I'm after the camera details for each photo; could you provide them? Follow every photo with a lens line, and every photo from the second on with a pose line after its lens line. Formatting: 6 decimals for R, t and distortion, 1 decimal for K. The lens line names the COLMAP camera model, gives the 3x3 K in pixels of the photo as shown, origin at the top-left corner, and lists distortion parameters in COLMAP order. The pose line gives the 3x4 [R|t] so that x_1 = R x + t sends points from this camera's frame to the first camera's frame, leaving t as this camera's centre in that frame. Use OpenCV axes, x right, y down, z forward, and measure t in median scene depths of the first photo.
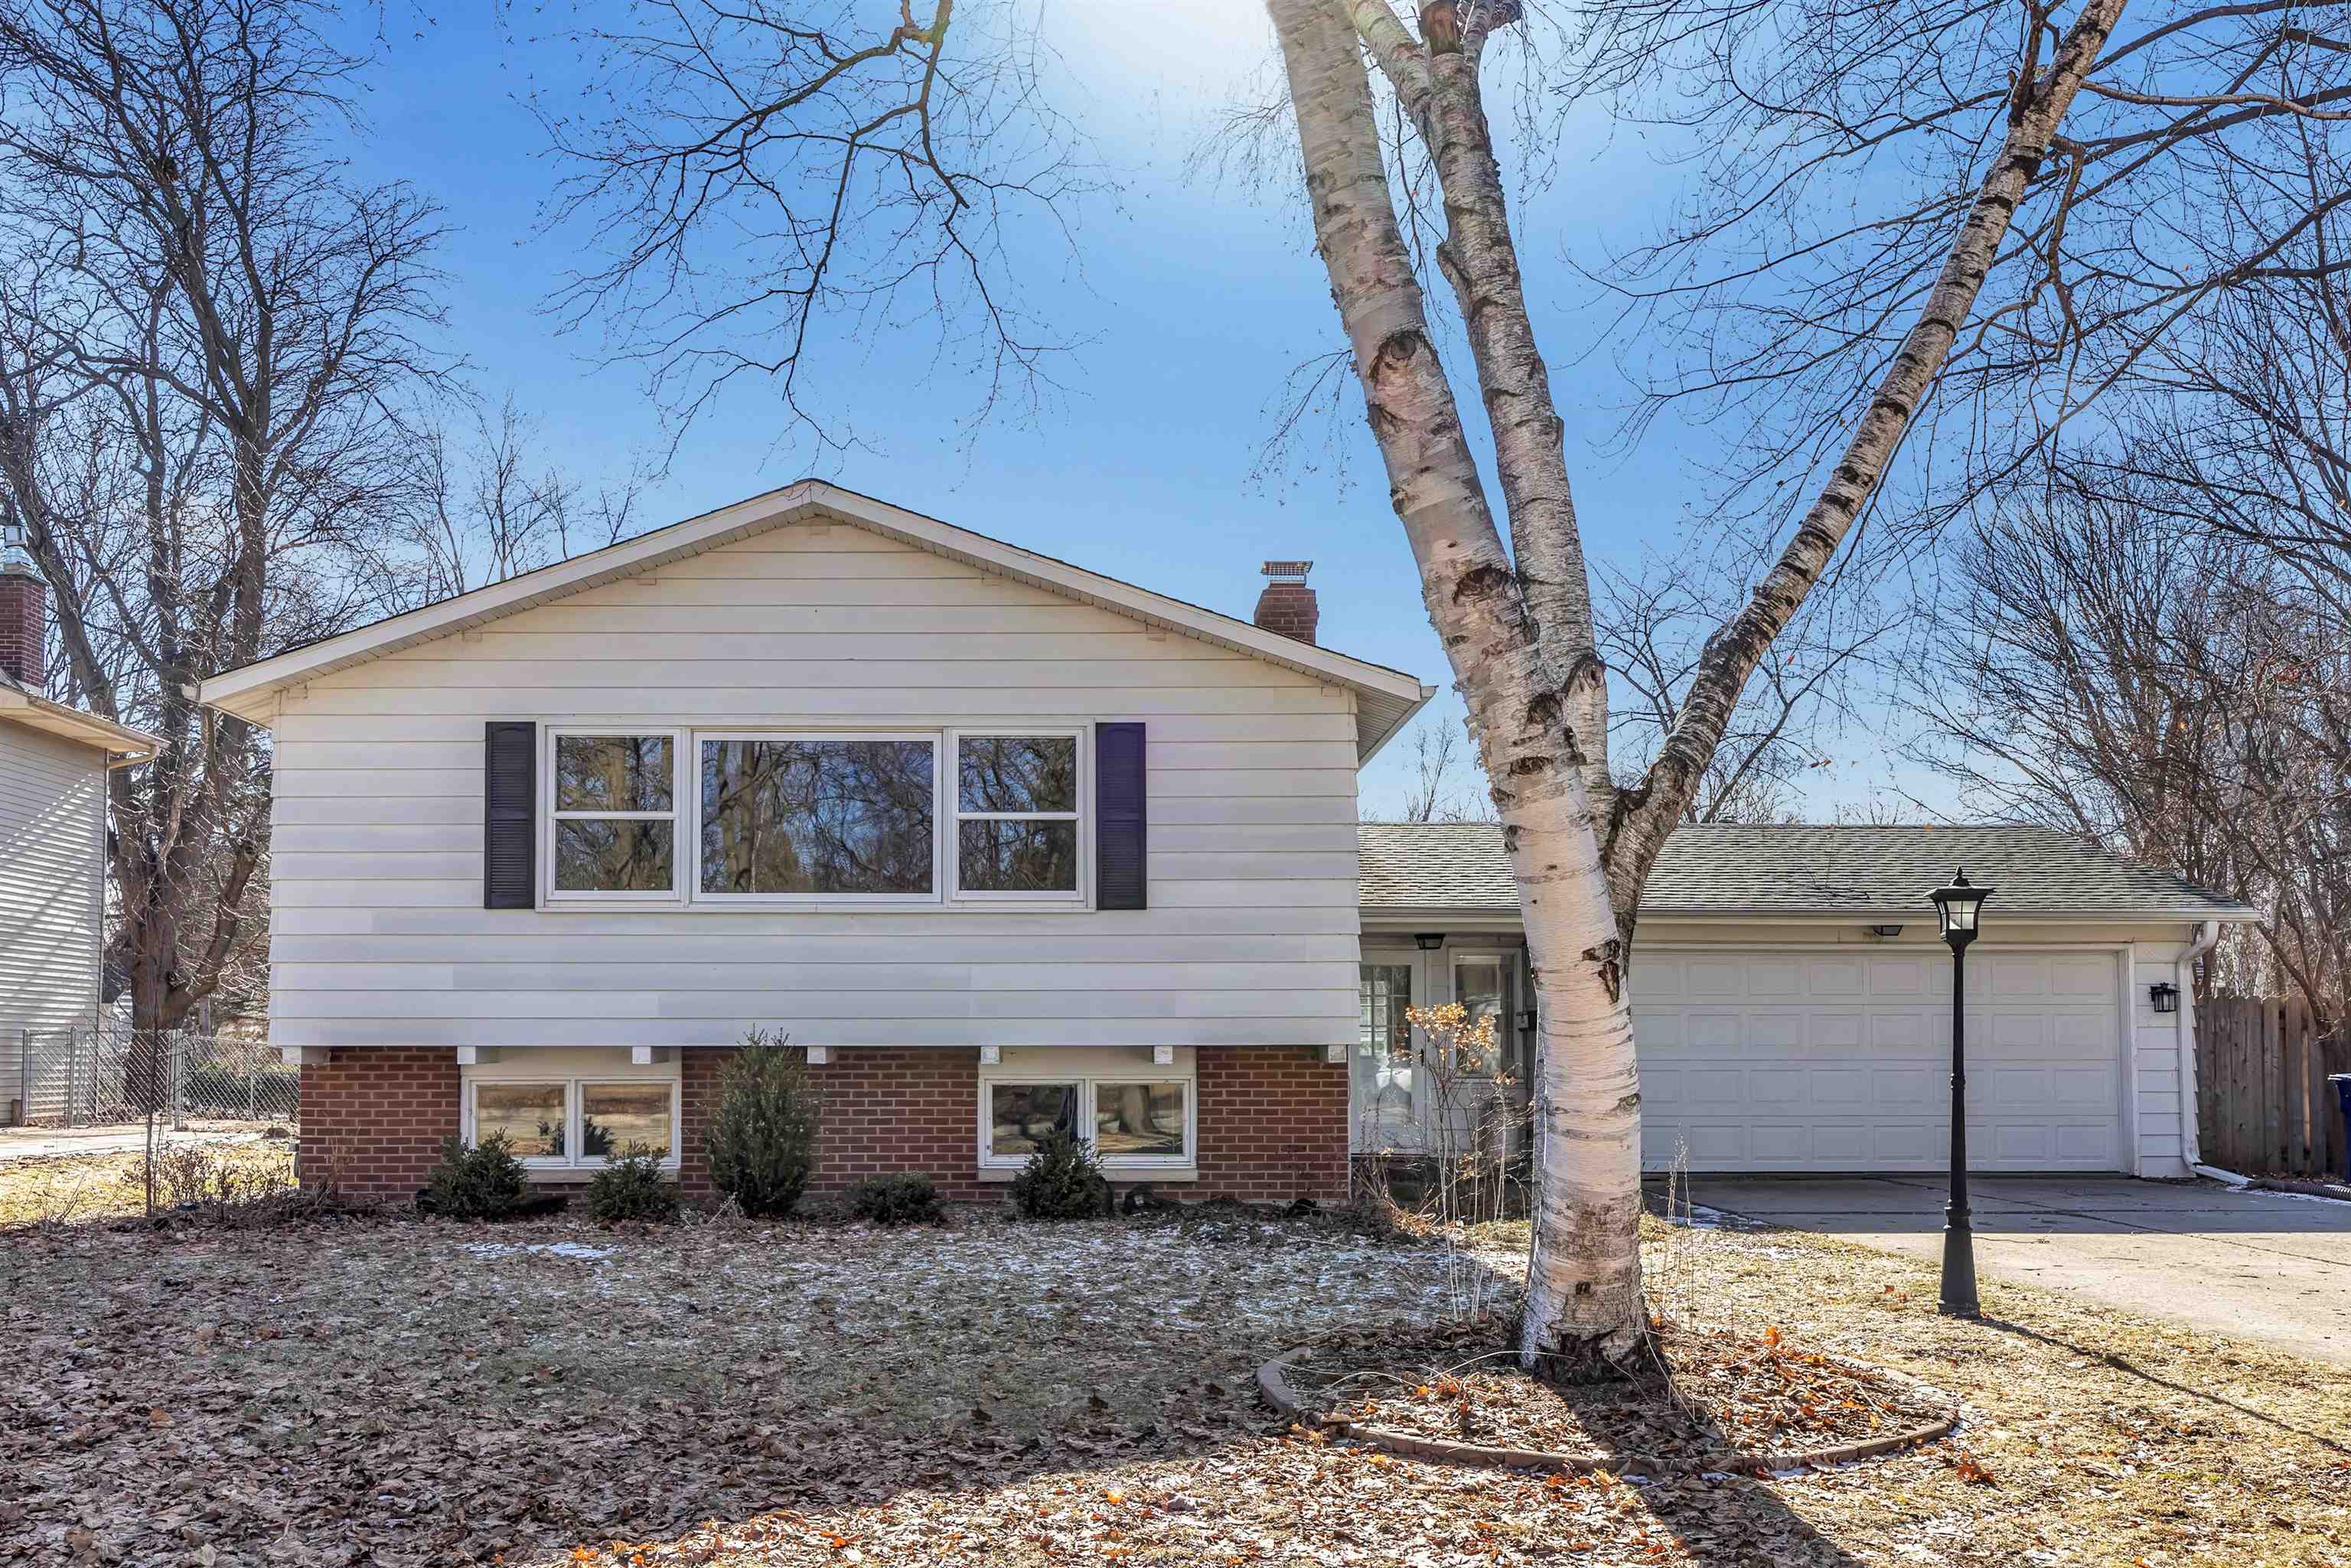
lens RADIAL K [[1906.9, 0, 966.2], [0, 1906.9, 913.5], [0, 0, 1]] dist [0.055666, -0.047781]
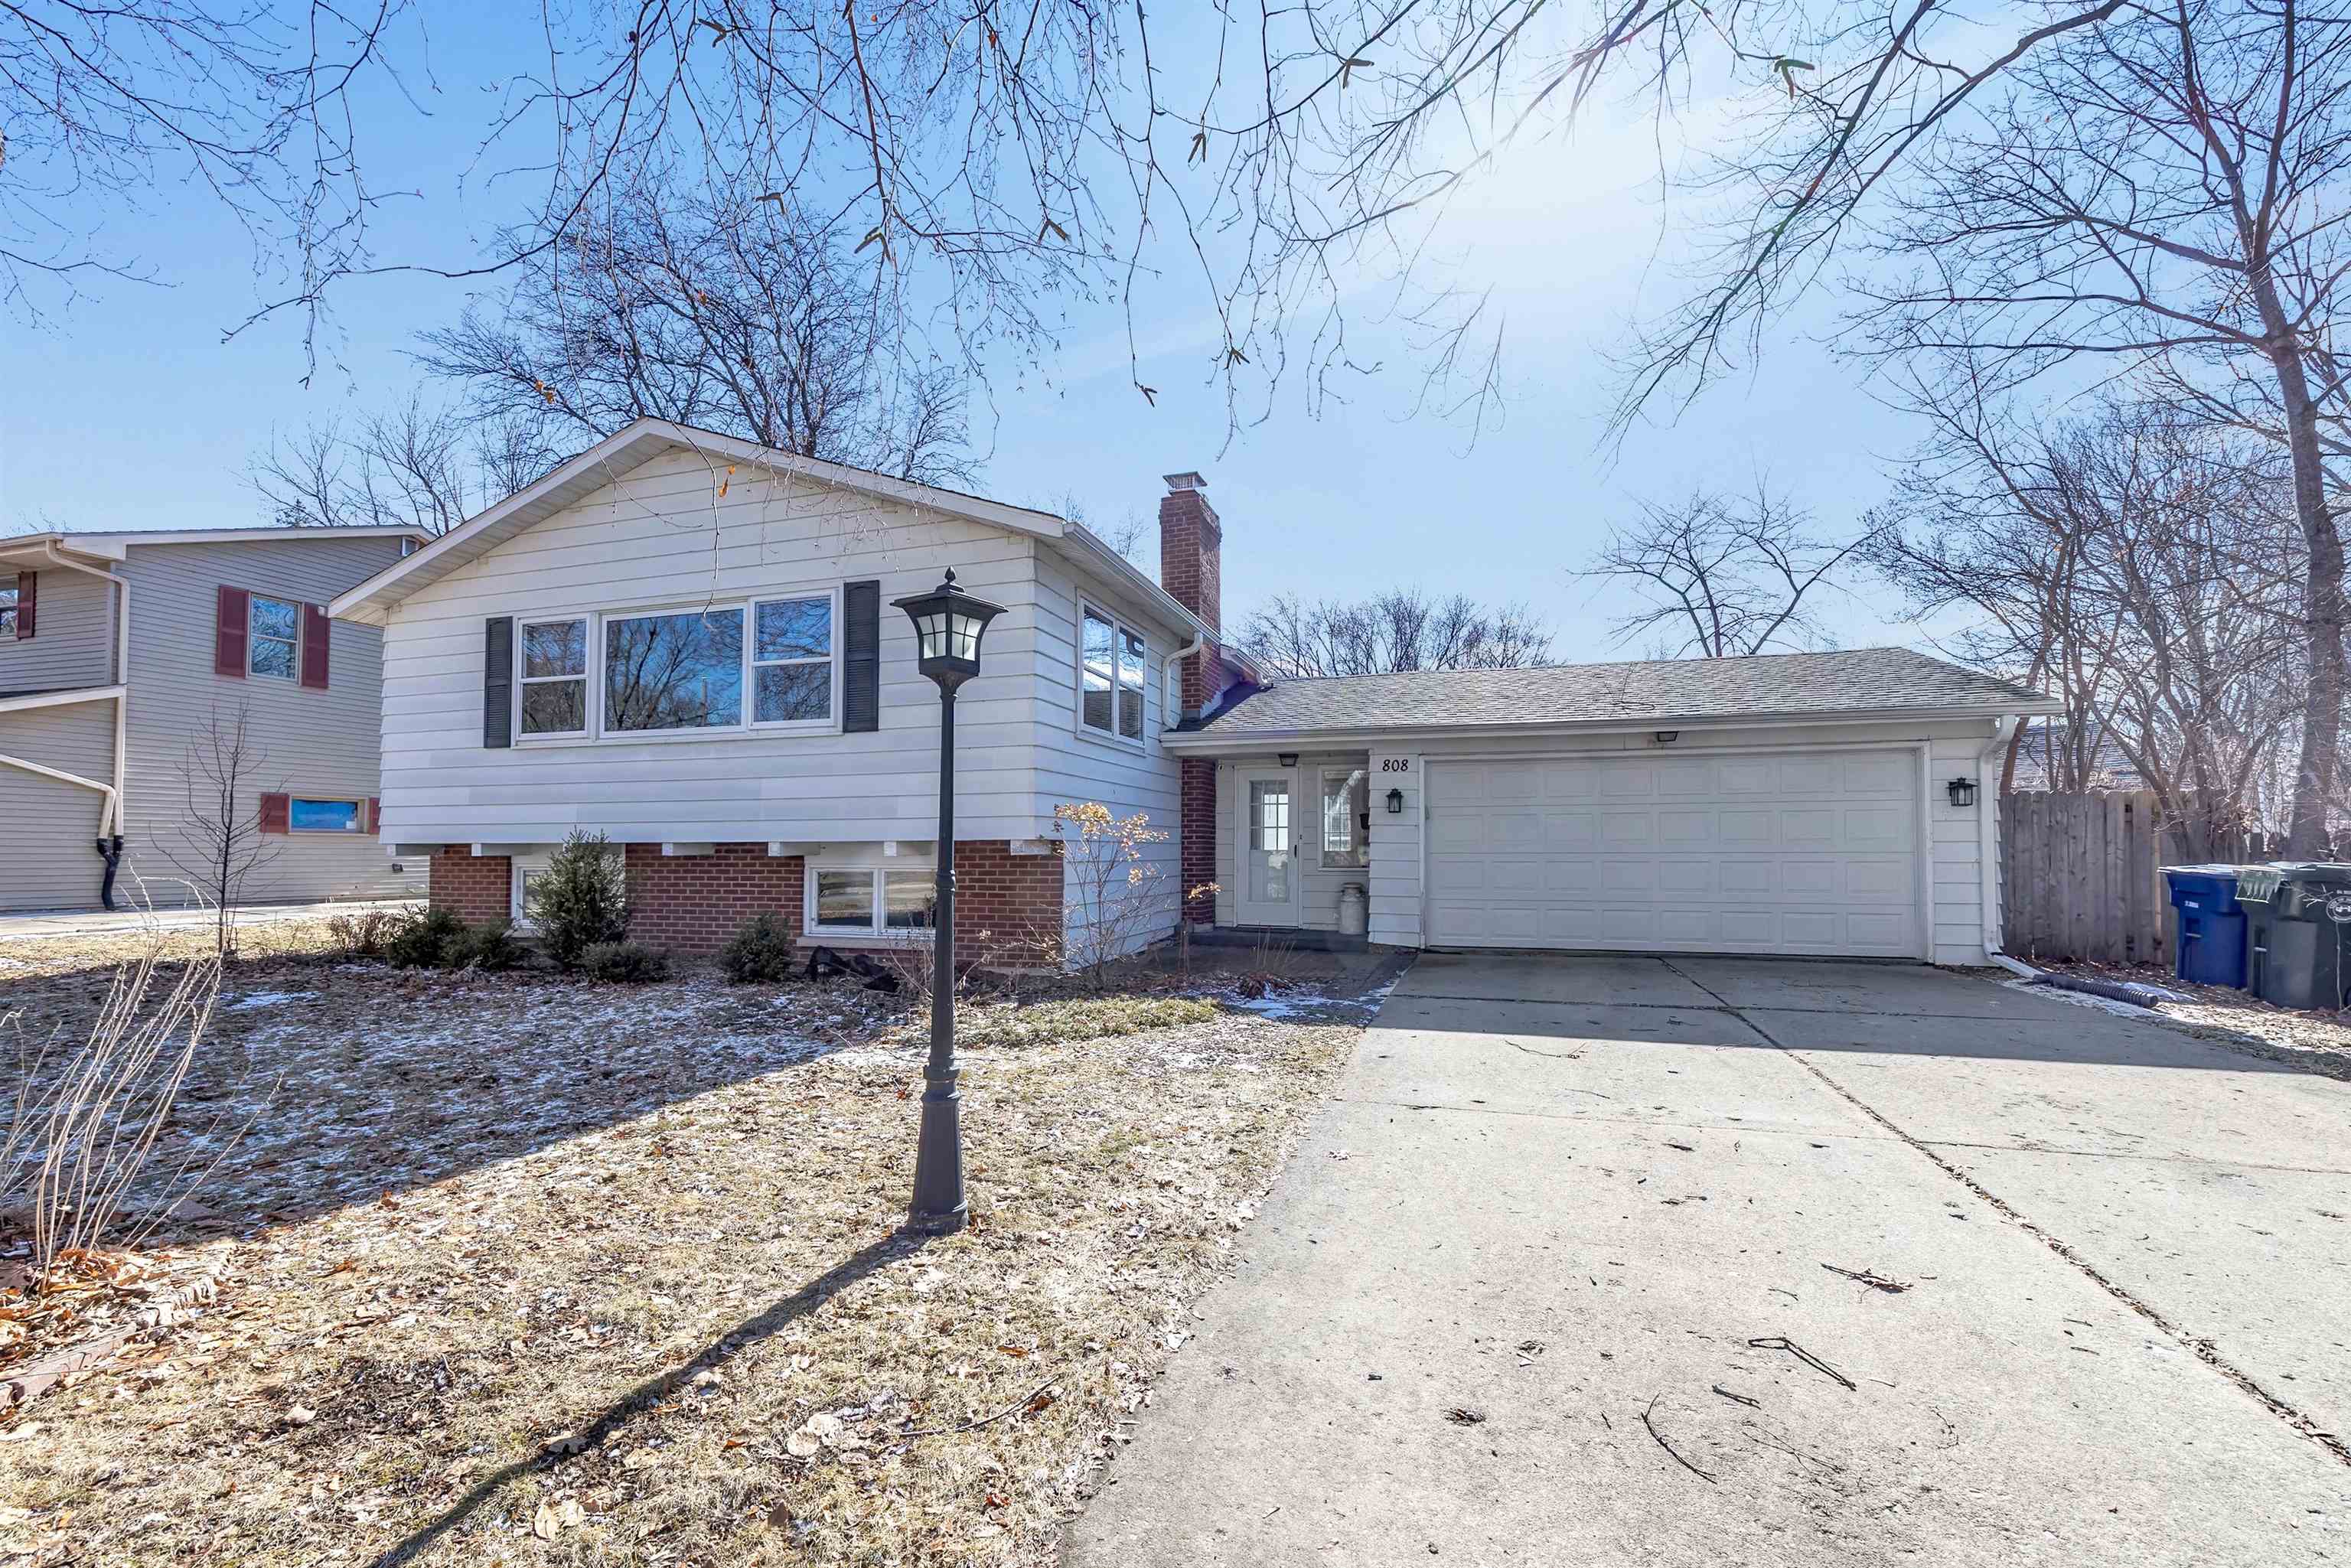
lens RADIAL K [[957.8, 0, 1164.6], [0, 957.8, 794.0], [0, 0, 1]] dist [-0.000644, 0.000008]
pose [[0.950150, -0.017993, -0.311275, 0.459463], [0.022978, 0.999660, 0.012355, 0.034986], [0.310947, -0.018892, 0.950240, 0.467424]]
